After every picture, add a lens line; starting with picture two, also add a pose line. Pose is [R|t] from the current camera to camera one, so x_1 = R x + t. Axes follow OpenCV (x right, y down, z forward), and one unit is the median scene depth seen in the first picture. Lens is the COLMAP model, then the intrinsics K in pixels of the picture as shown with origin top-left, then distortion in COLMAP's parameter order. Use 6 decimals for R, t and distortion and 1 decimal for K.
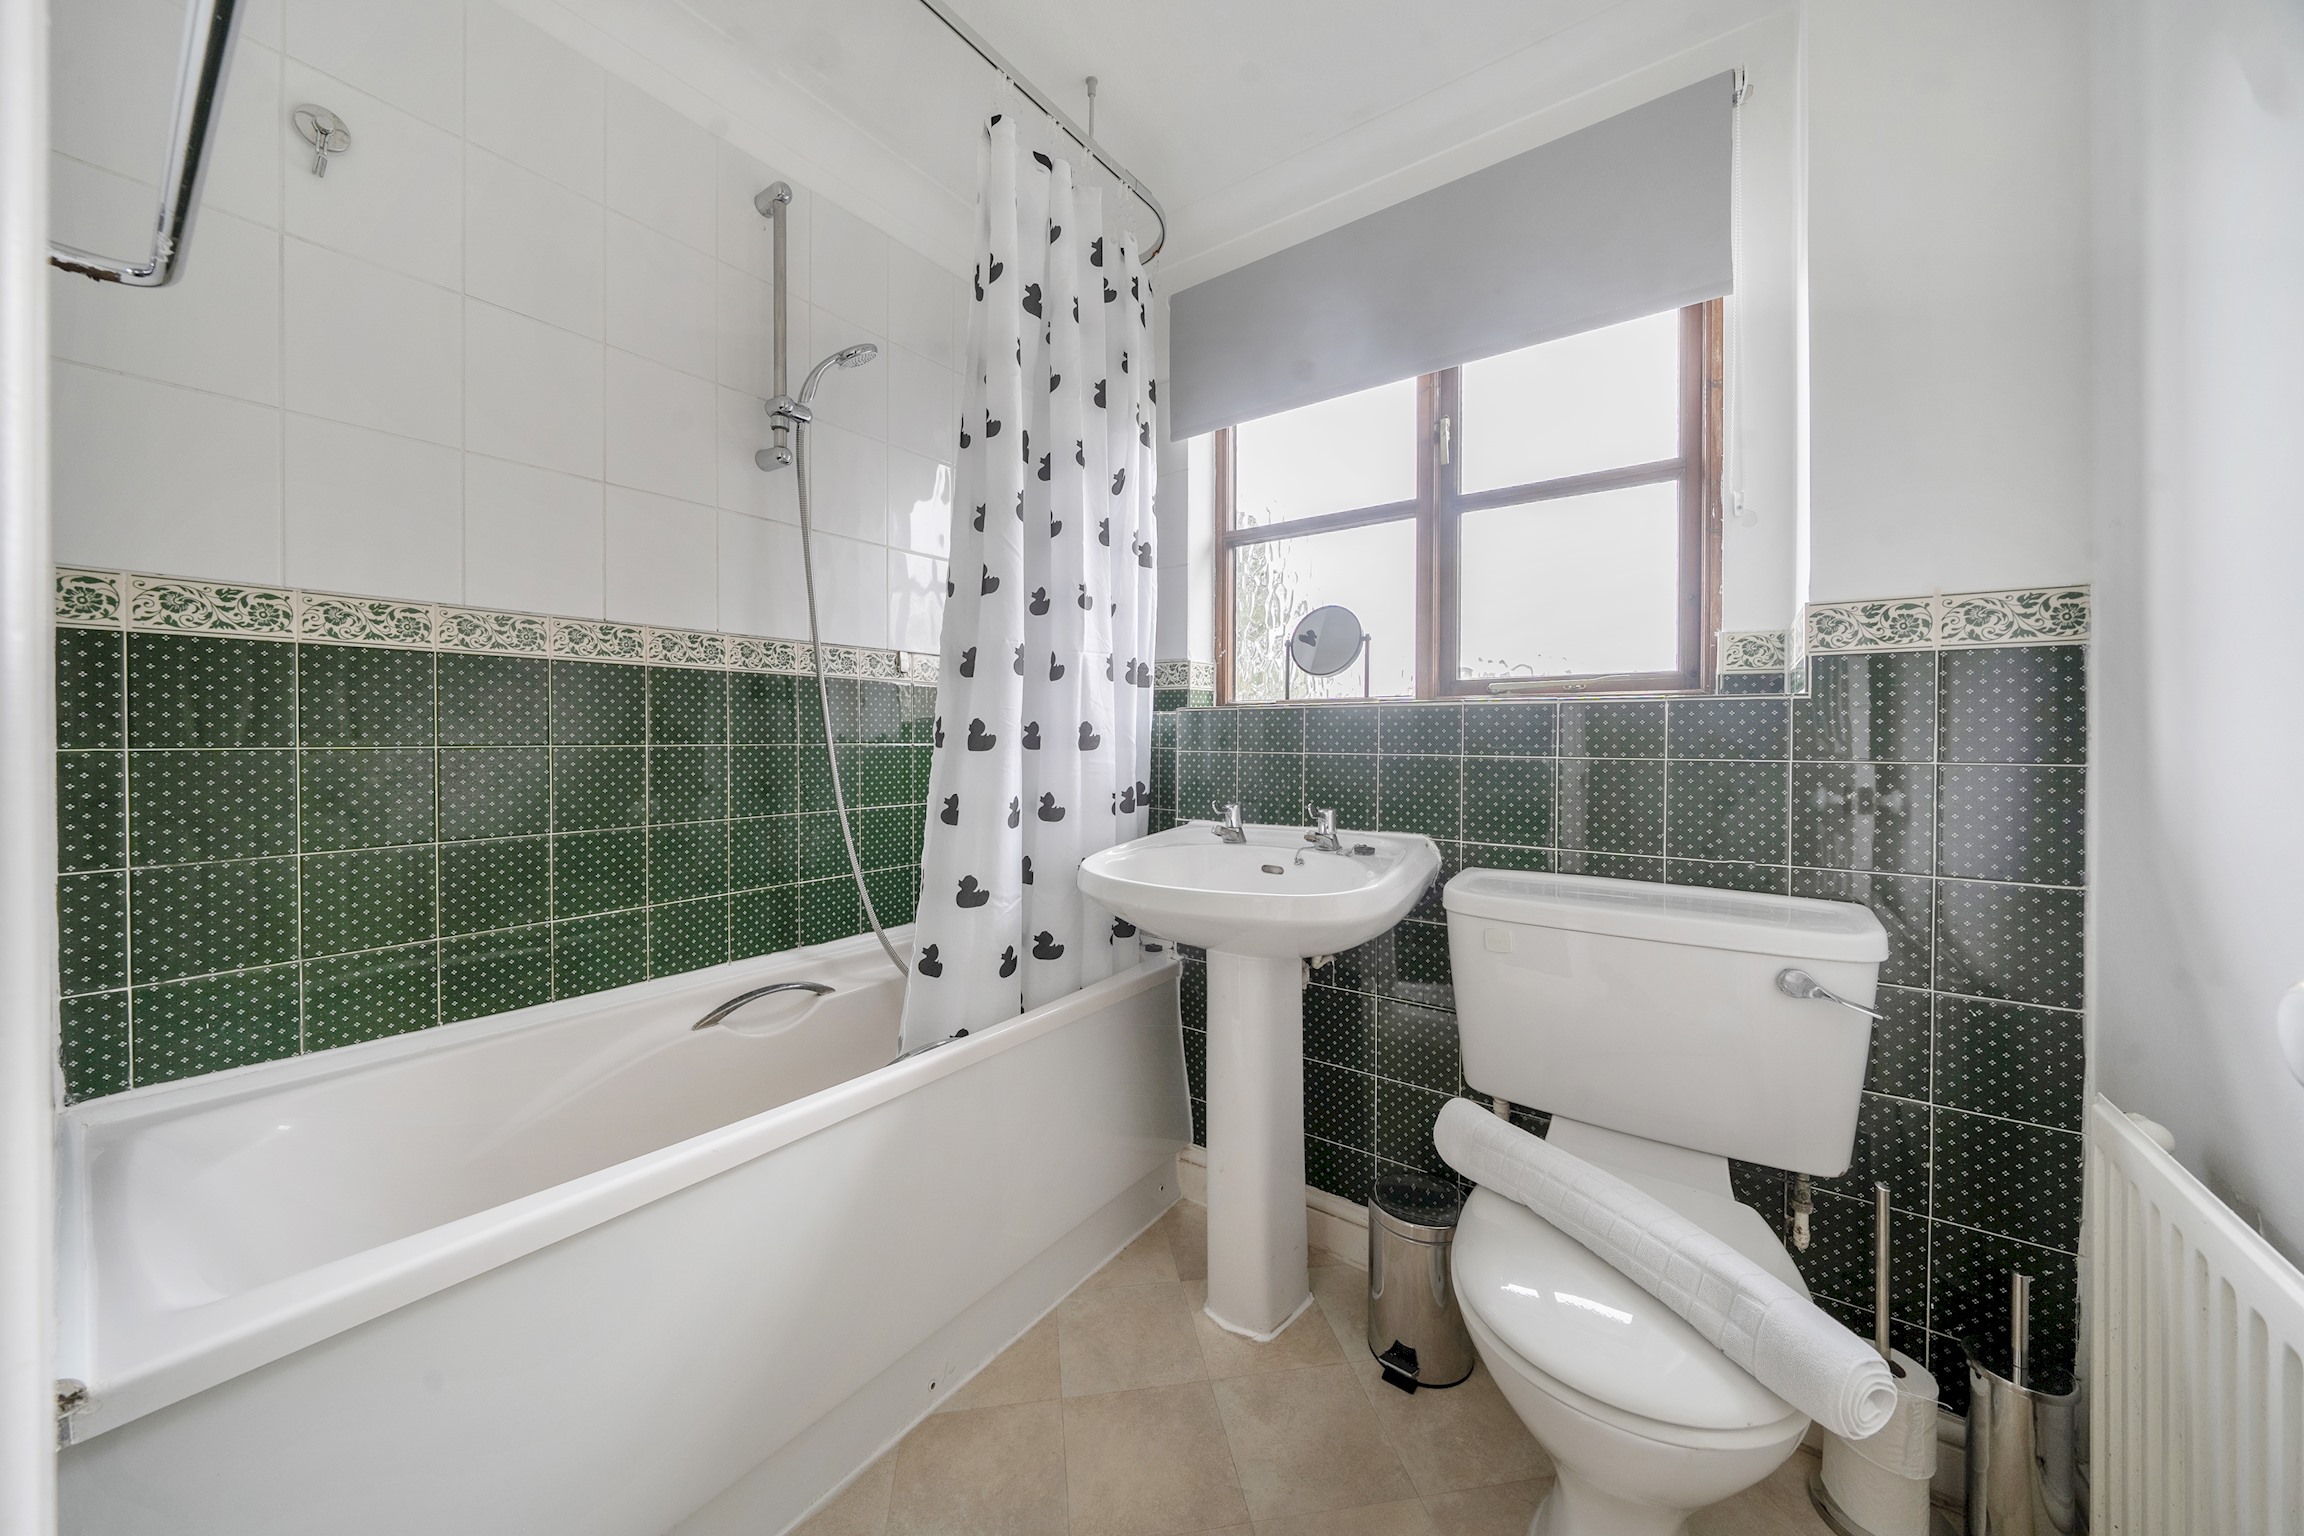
lens RADIAL K [[792.7, 0, 1116.0], [0, 792.7, 735.7], [0, 0, 1]] dist [-0.000586, -0.000082]
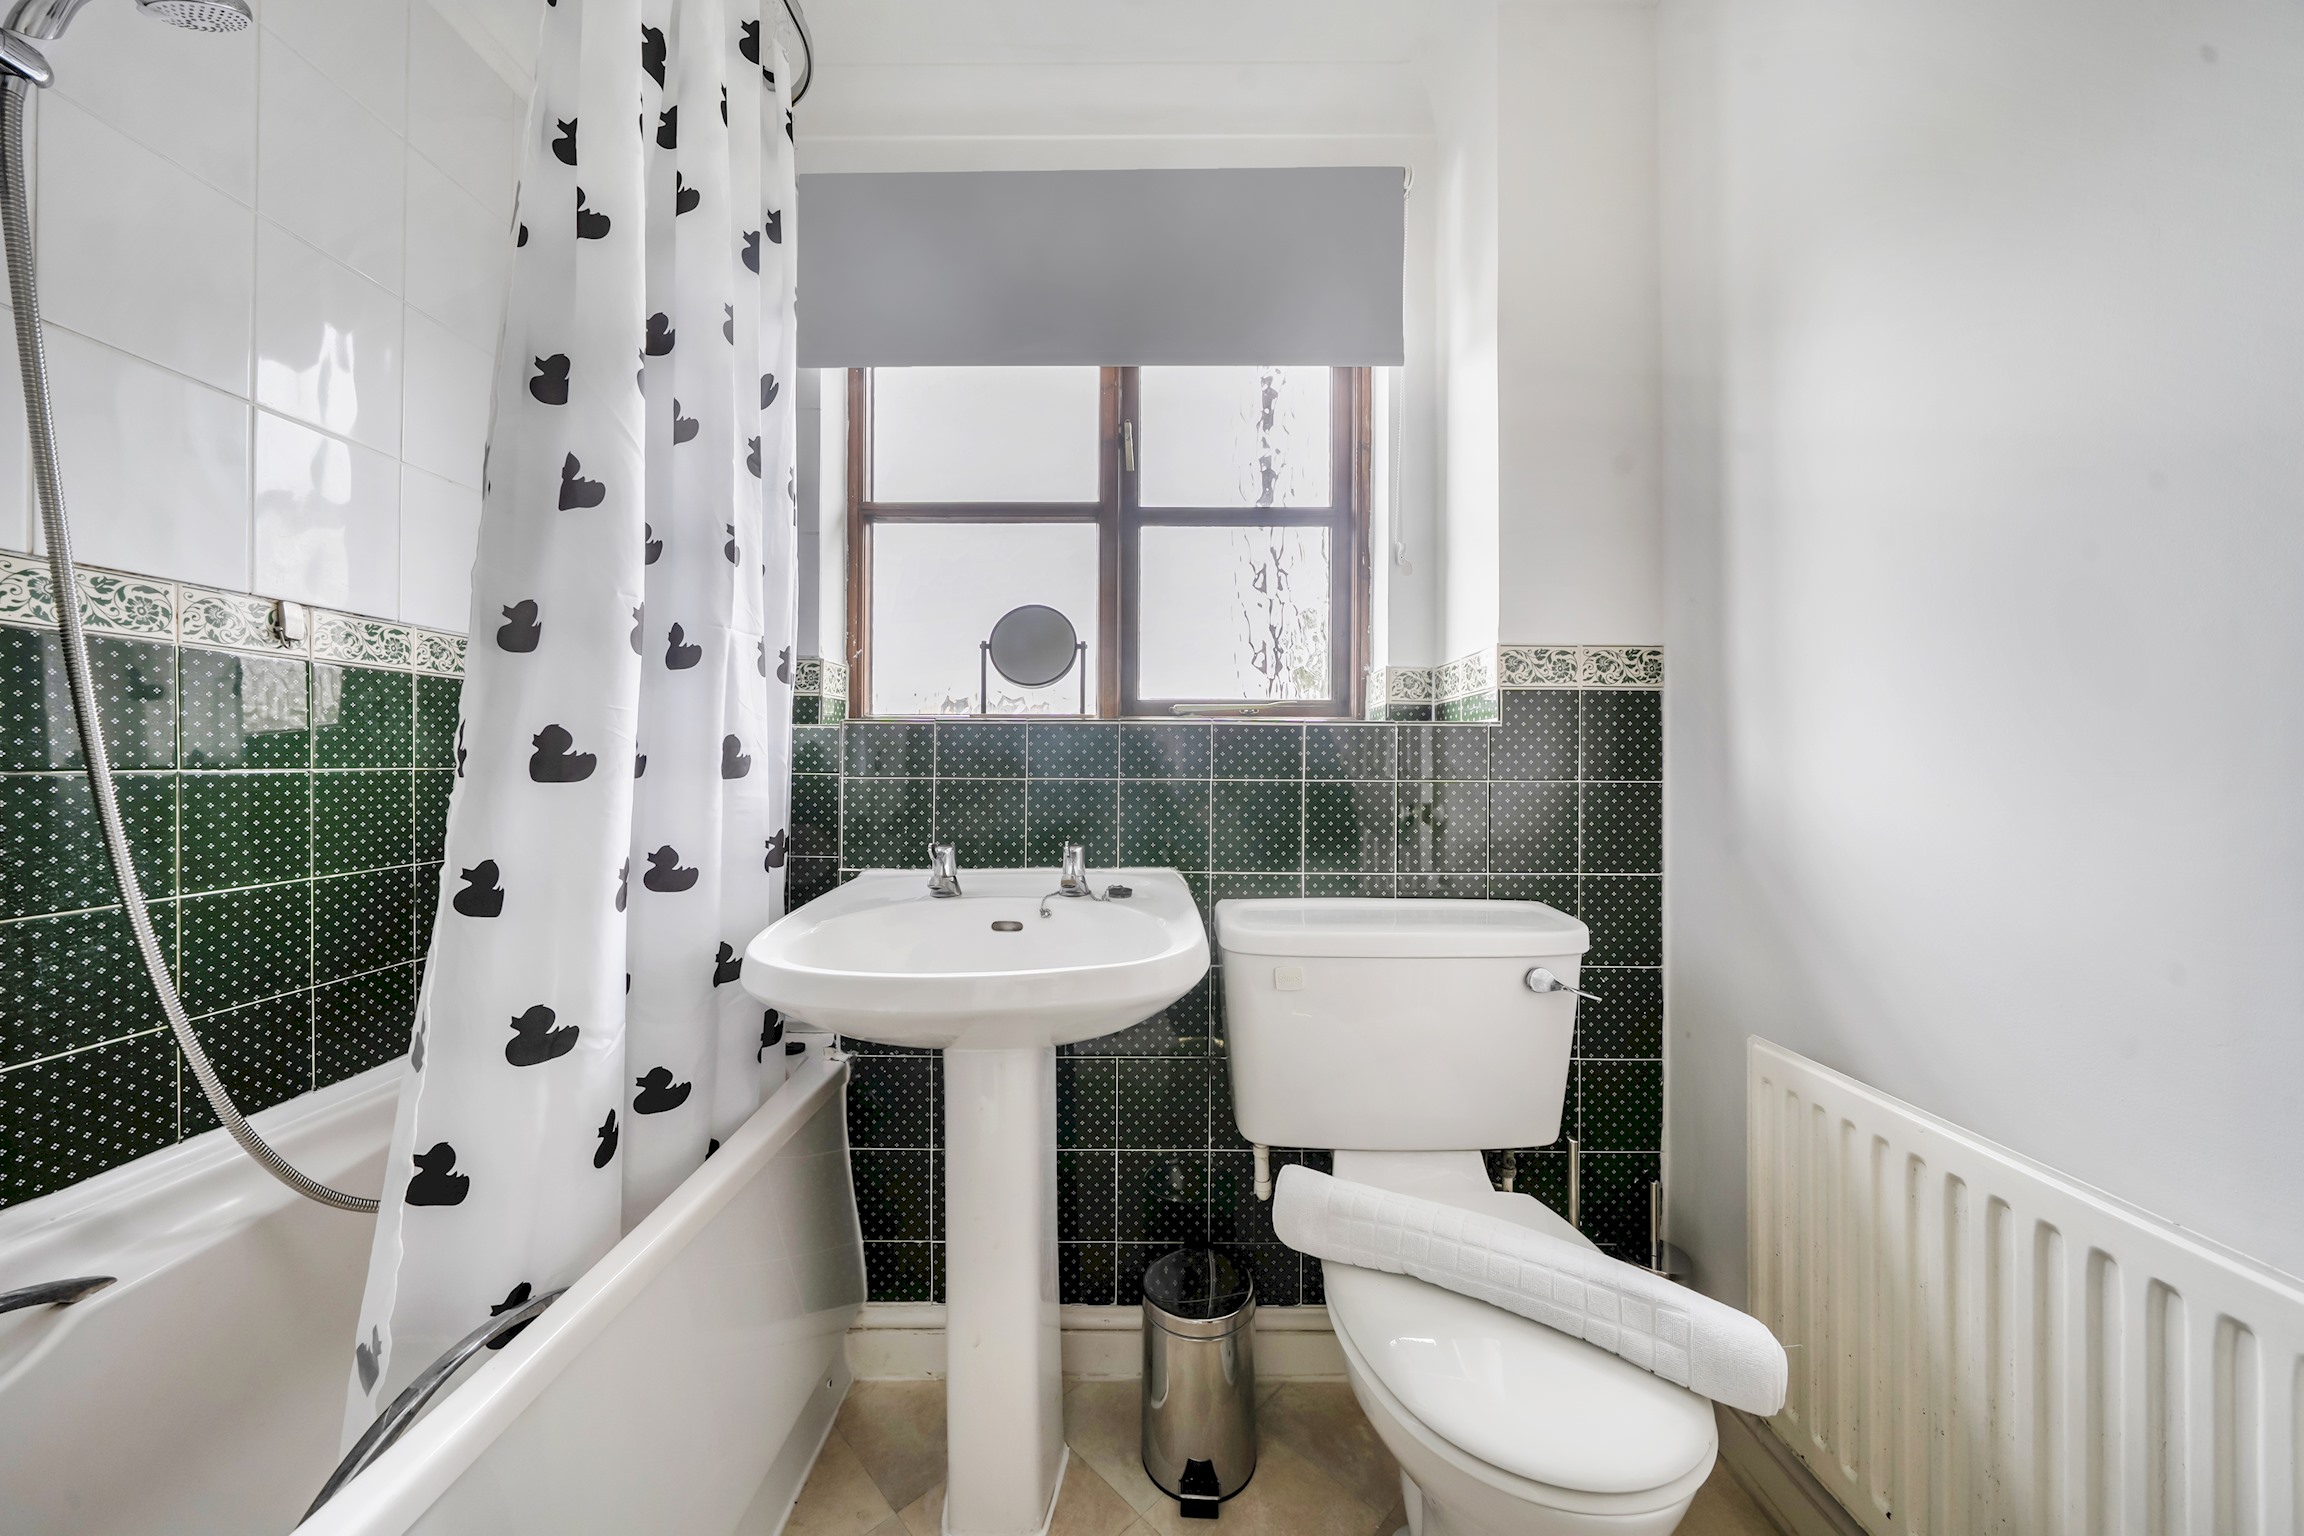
lens RADIAL K [[800.8, 0, 1150.1], [0, 800.8, 756.4], [0, 0, 1]] dist [-0.003515, 0.000028]
pose [[0.799886, 0.004636, 0.600135, -0.165163], [-0.002988, 0.999989, -0.003742, 0.001775], [-0.600145, 0.001200, 0.799890, 0.268726]]
